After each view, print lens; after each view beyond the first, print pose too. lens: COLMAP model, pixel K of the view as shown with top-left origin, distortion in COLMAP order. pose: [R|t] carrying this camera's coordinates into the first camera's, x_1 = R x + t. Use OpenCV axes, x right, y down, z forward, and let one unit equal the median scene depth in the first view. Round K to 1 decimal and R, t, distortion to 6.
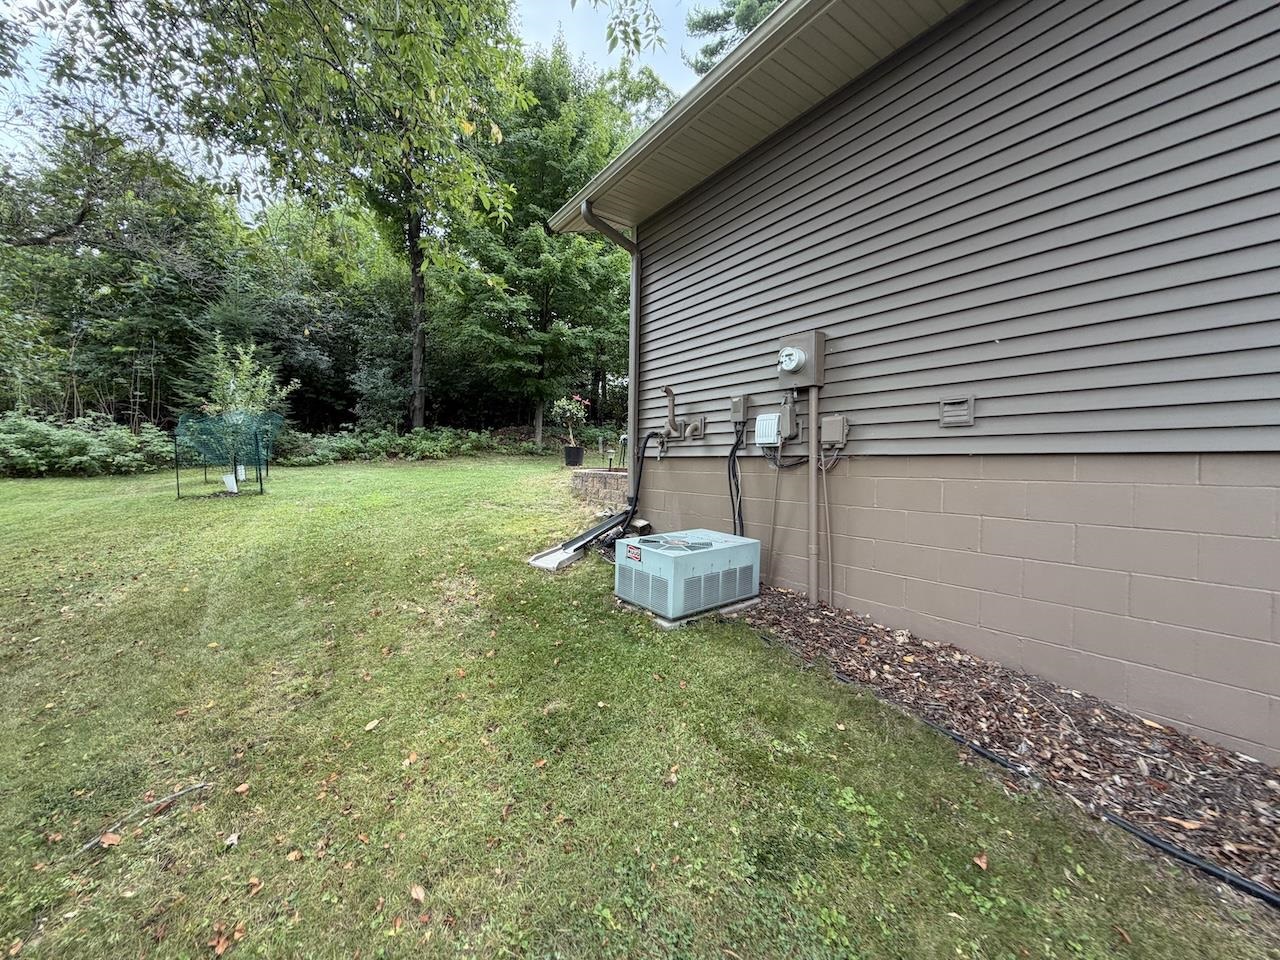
lens RADIAL K [[510.9, 0, 636.1], [0, 510.9, 479.8], [0, 0, 1]] dist [-0.000551, 0.000325]
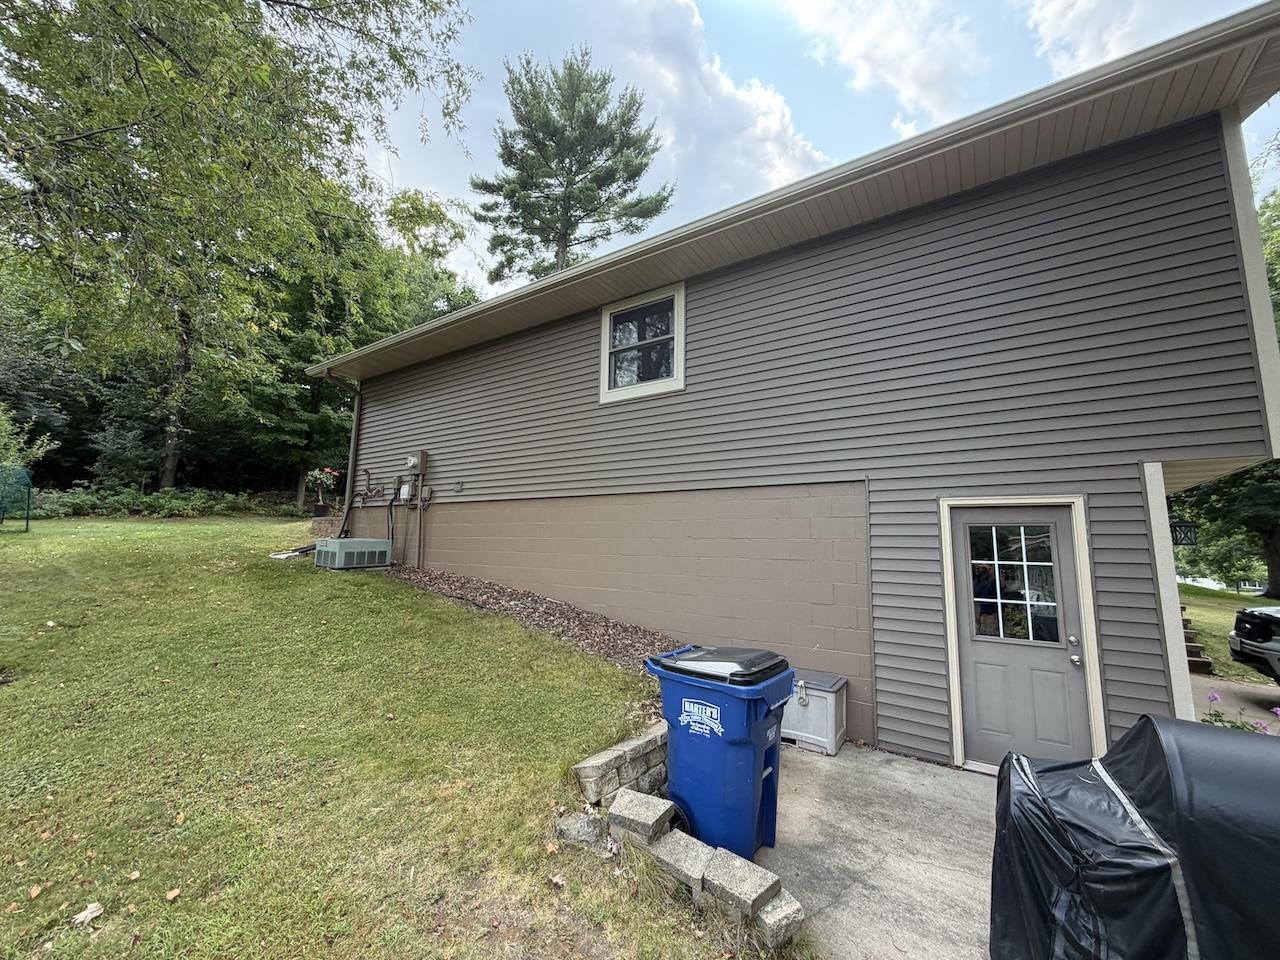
lens RADIAL K [[510.9, 0, 637.0], [0, 510.9, 478.9], [0, 0, 1]] dist [-0.000551, 0.000325]
pose [[0.929674, 0.050260, 0.364939, 0.100030], [0.005059, 0.988814, -0.149070, 0.046482], [-0.368349, 0.140432, 0.919020, -0.365128]]
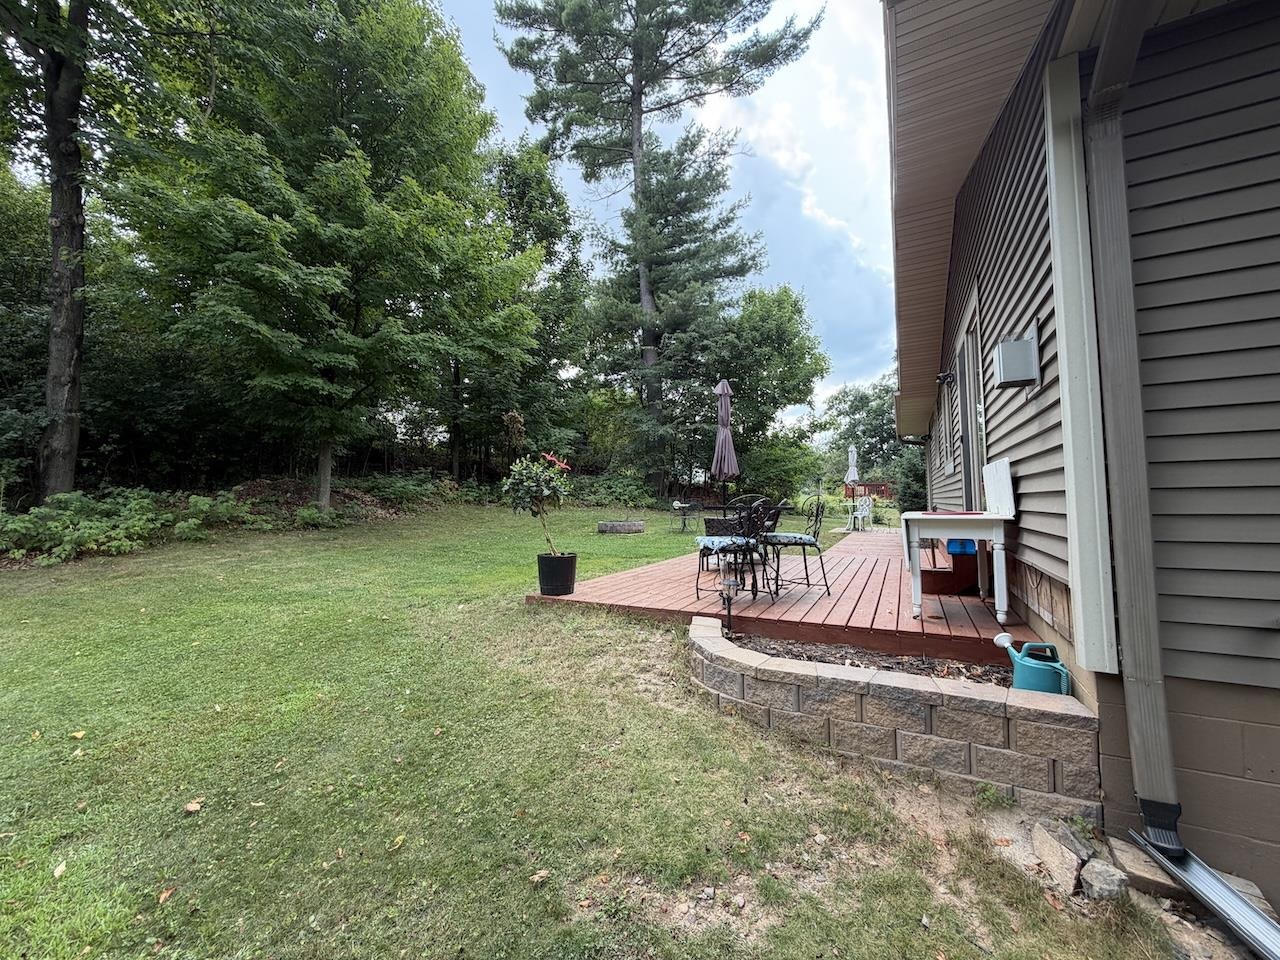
lens RADIAL K [[510.9, 0, 638.7], [0, 510.9, 478.7], [0, 0, 1]] dist [-0.000551, 0.000325]
pose [[0.882129, -0.012691, 0.470837, -0.176564], [0.044699, 0.997381, -0.056862, -0.066086], [-0.468882, 0.071206, 0.880386, 0.315292]]
